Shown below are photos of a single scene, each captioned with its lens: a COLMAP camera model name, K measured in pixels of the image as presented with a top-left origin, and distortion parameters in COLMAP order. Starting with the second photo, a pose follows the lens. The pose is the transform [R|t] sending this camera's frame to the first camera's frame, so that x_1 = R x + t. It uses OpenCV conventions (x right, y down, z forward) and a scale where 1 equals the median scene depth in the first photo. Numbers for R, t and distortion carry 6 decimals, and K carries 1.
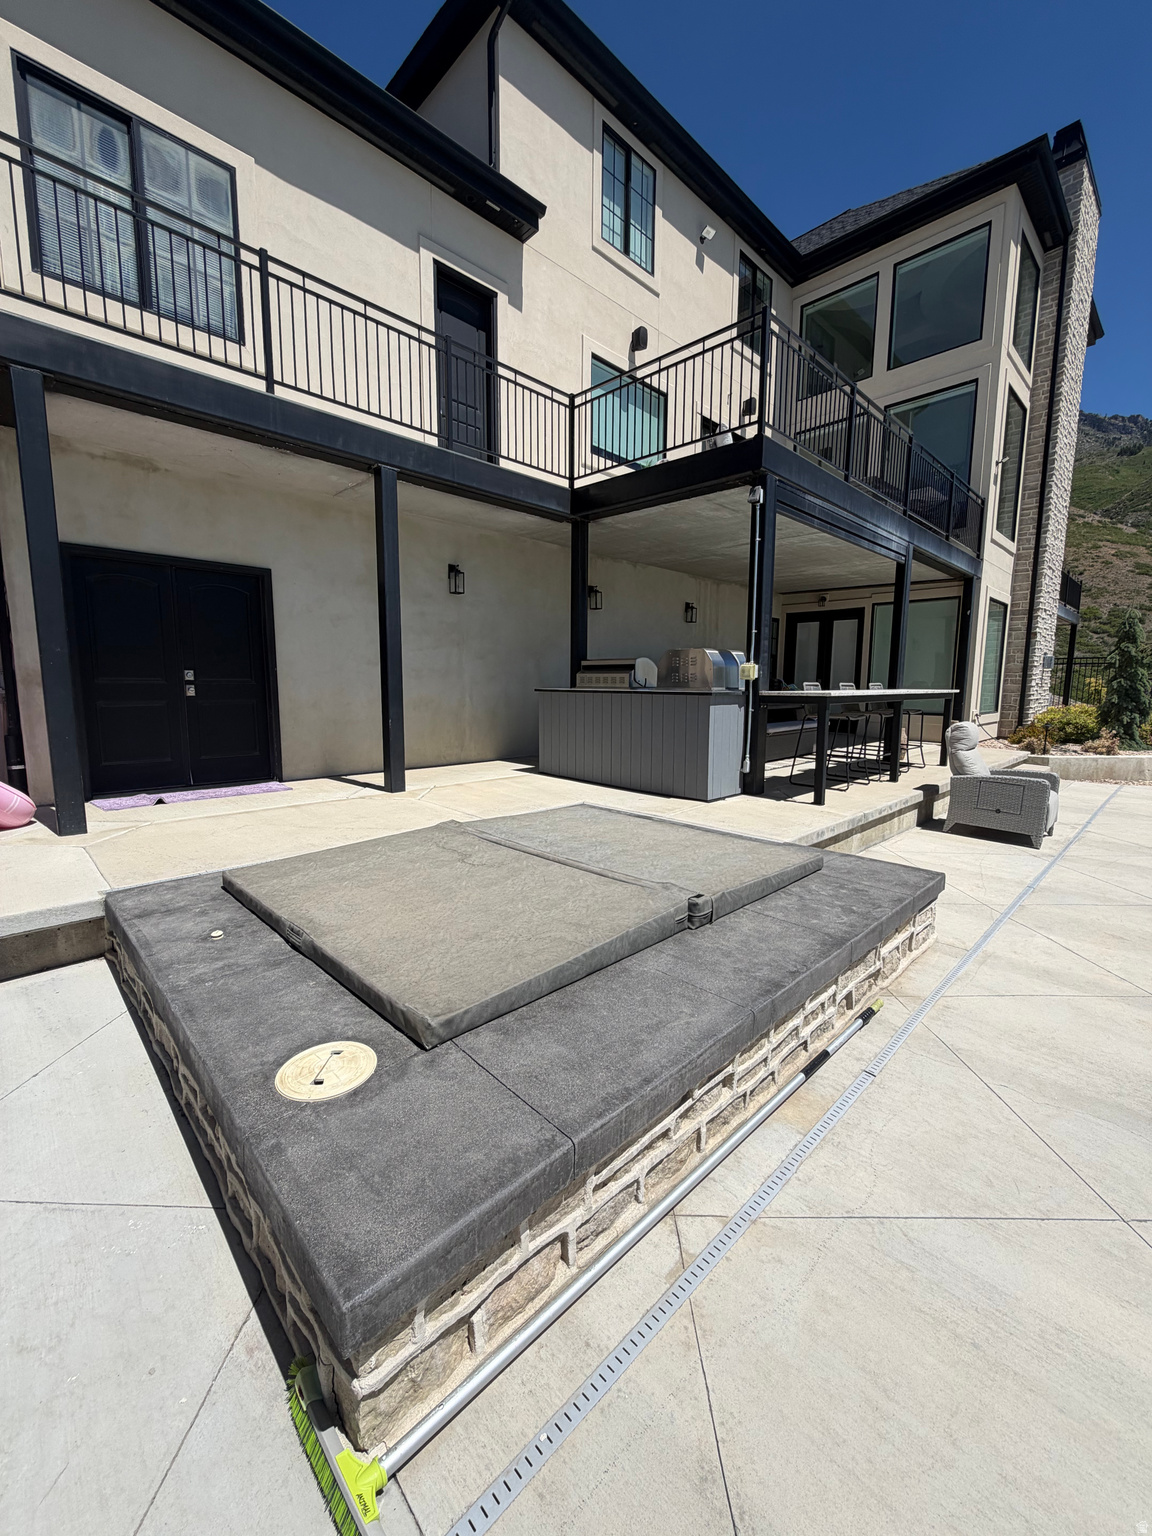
lens RADIAL K [[613.1, 0, 574.2], [0, 613.1, 763.9], [0, 0, 1]] dist [-0.000629, 0.000603]
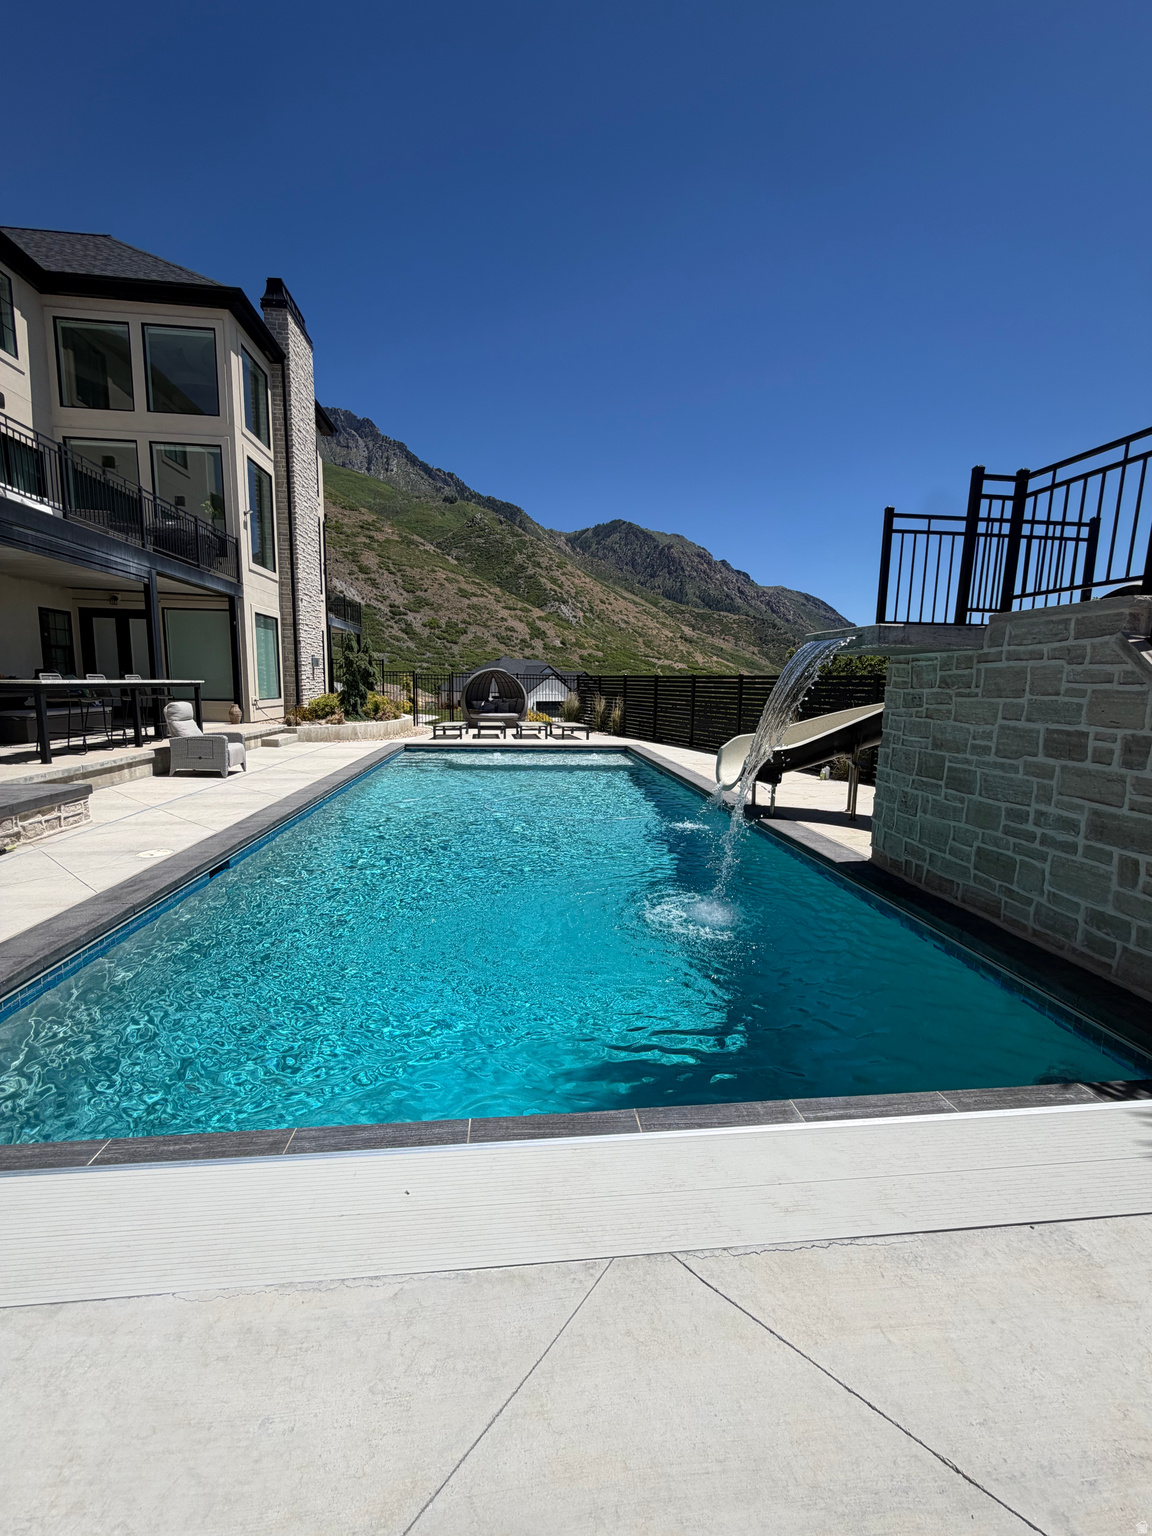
lens RADIAL K [[613.1, 0, 572.6], [0, 613.1, 767.7], [0, 0, 1]] dist [-0.000629, 0.000603]
pose [[0.624243, -0.099303, 0.774893, 0.034480], [0.084072, 0.994667, 0.059740, 0.044705], [-0.776693, 0.027855, 0.629263, -0.370239]]
